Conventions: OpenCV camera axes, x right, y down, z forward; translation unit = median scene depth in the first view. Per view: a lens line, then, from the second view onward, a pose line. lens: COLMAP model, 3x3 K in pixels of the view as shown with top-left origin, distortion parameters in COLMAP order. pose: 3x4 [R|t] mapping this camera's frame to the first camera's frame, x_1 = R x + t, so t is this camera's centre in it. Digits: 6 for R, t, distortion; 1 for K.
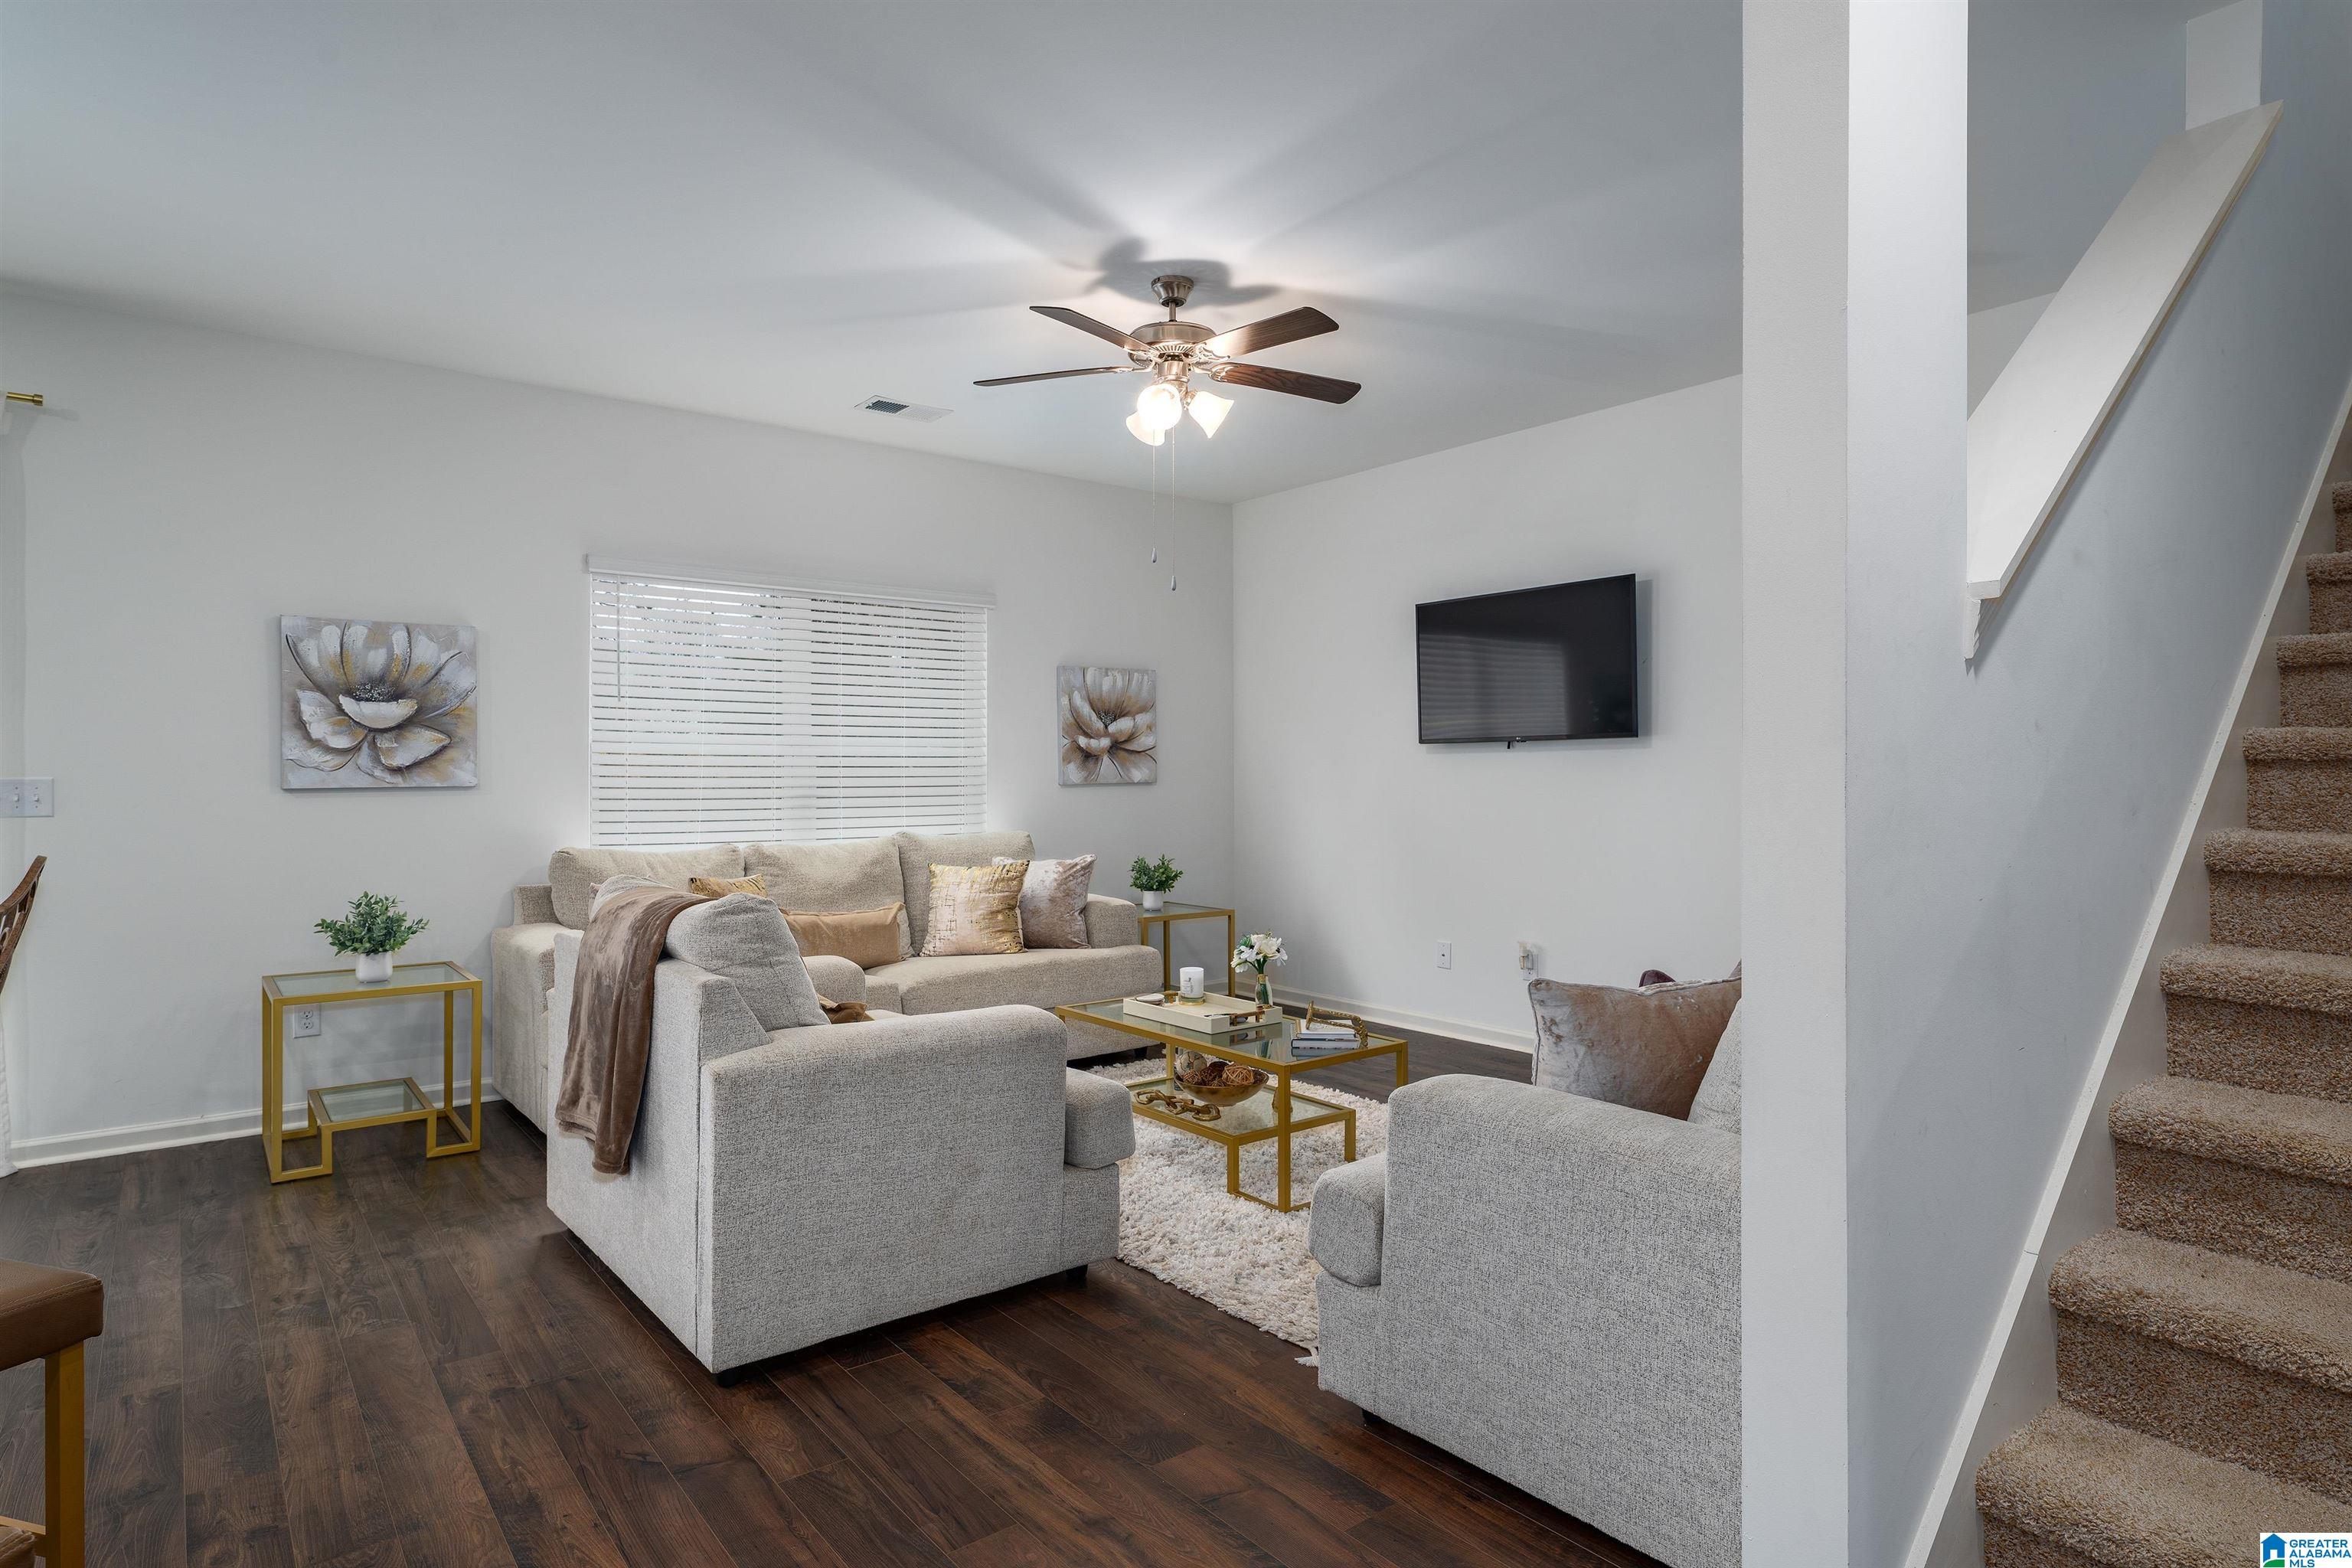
lens RADIAL K [[1273.1, 0, 1180.6], [0, 1273.1, 775.1], [0, 0, 1]] dist [0.007453, -0.000506]
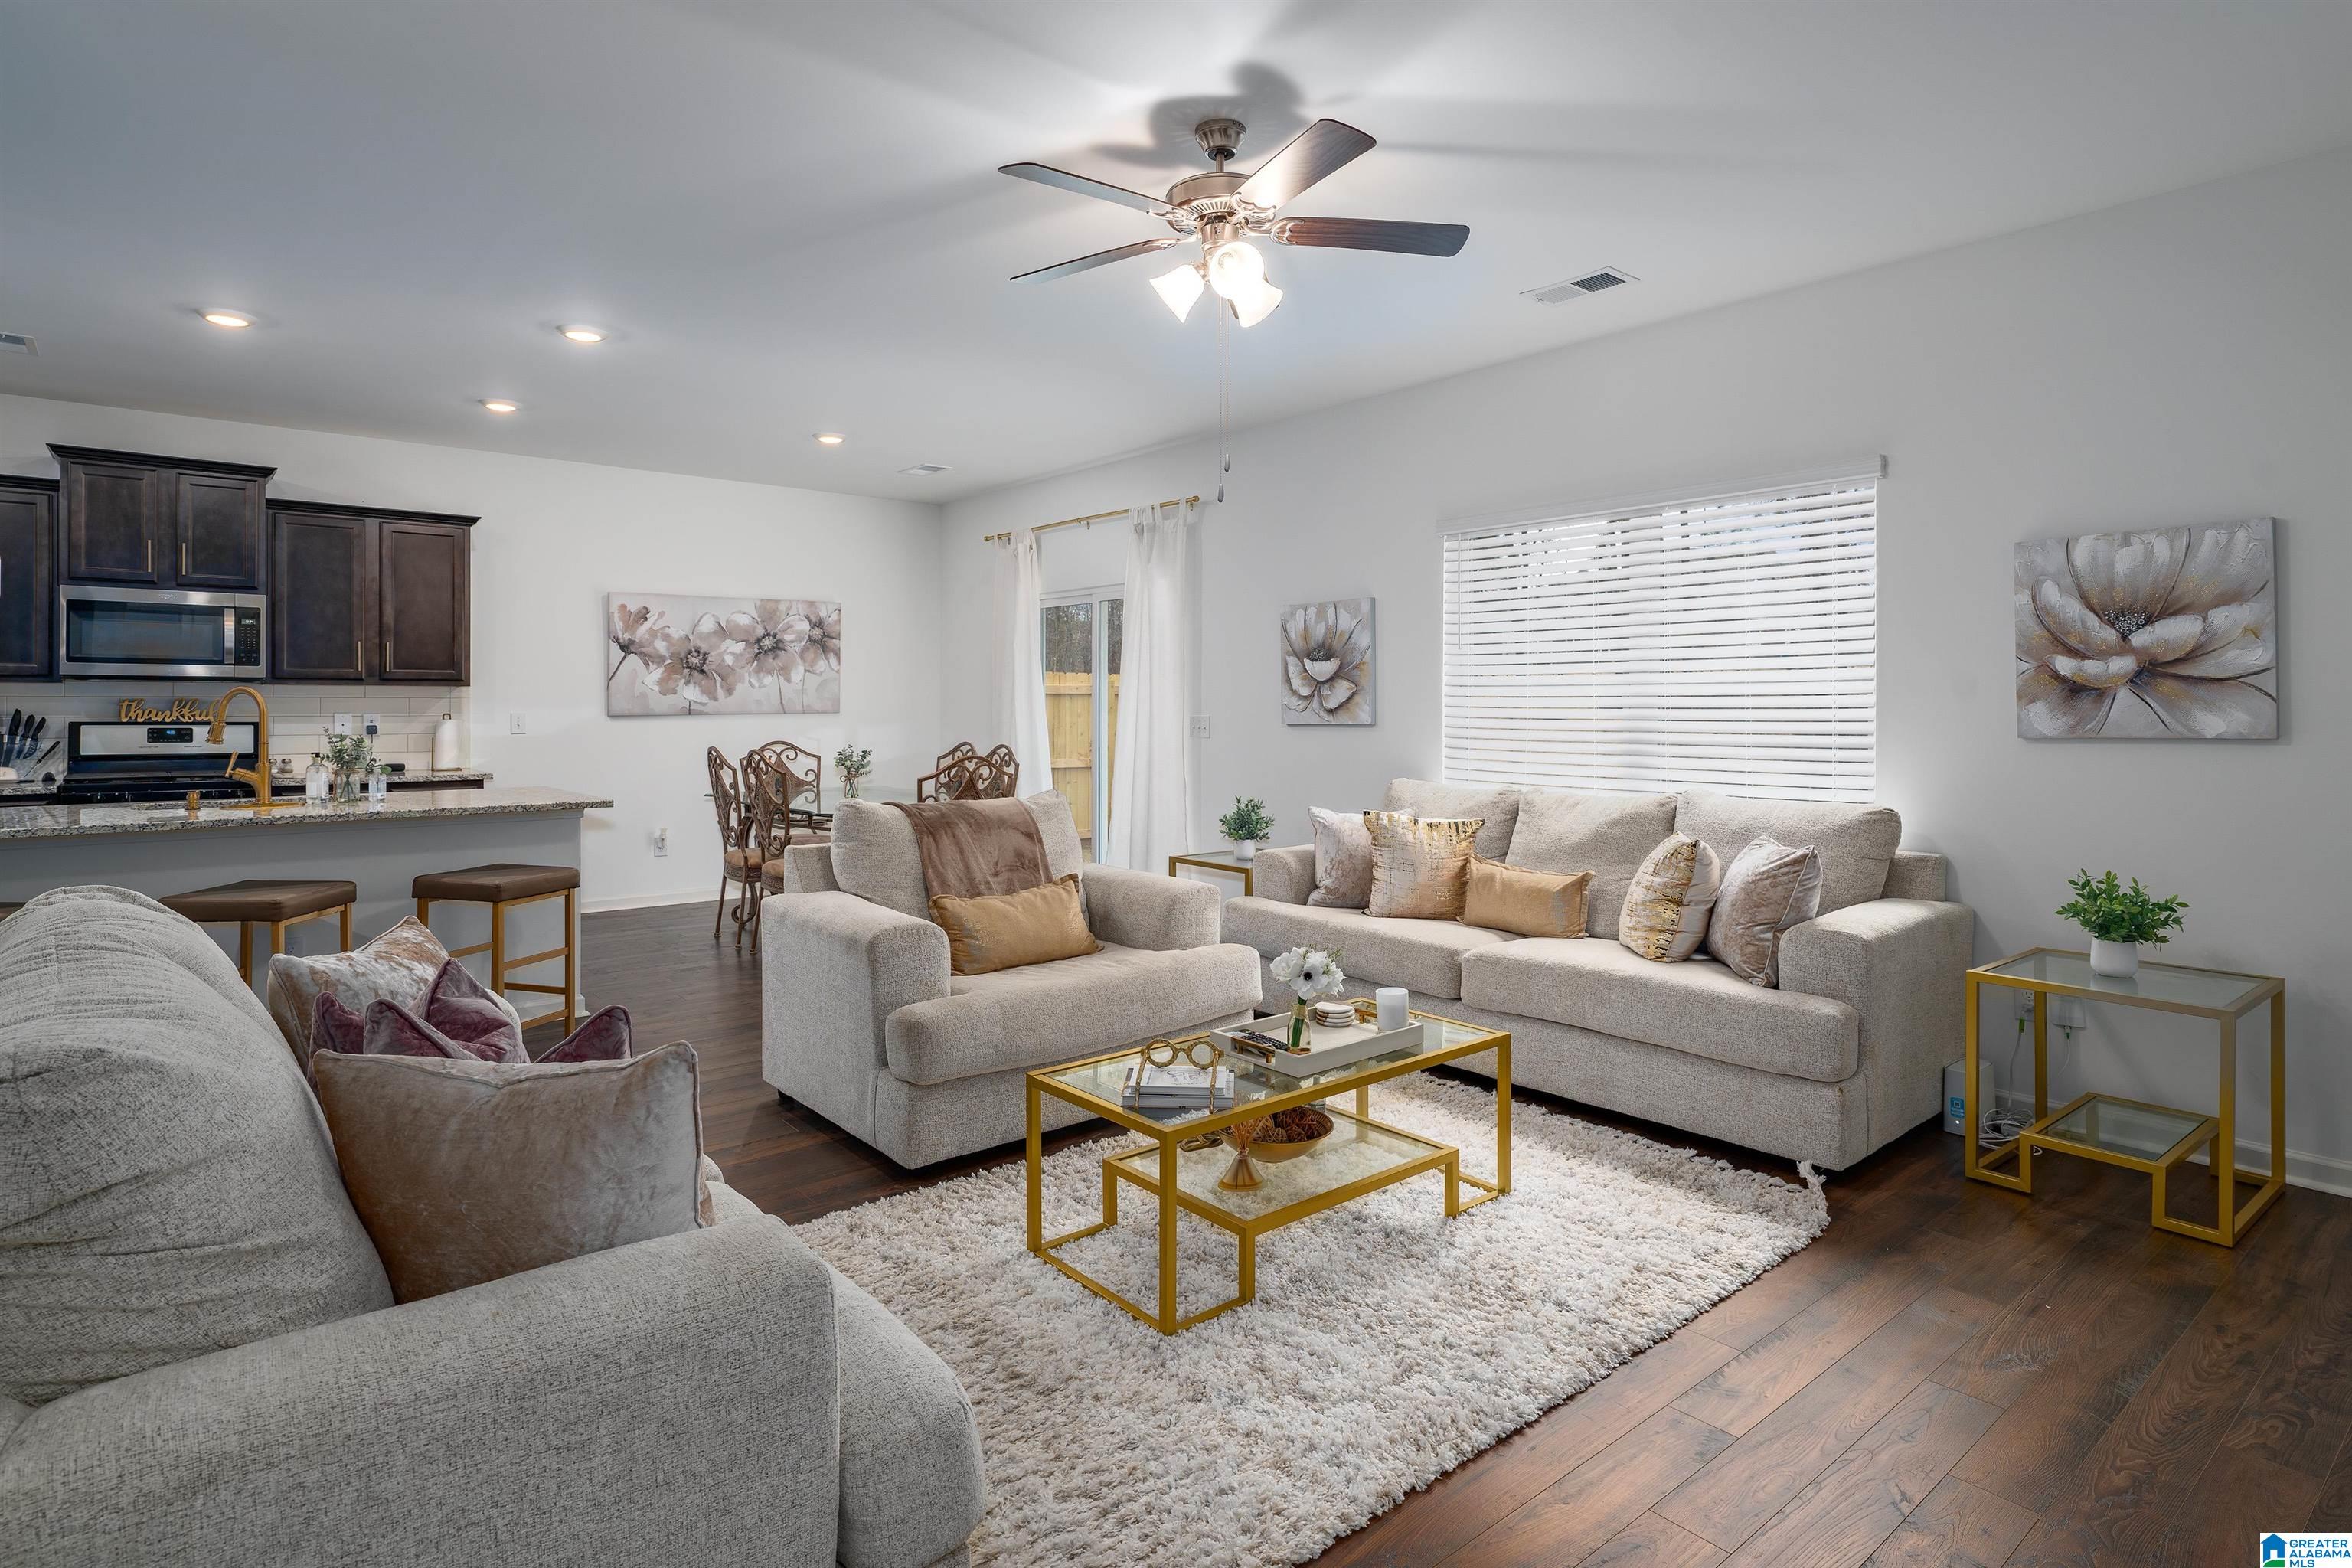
lens RADIAL K [[1234.1, 0, 1173.7], [0, 1234.1, 704.5], [0, 0, 1]] dist [0.004324, 0.000520]
pose [[0.009228, 0.000482, -0.999957, 0.689509], [-0.000677, 1.000000, 0.000476, -0.012029], [0.999957, 0.000673, 0.009229, 0.833431]]
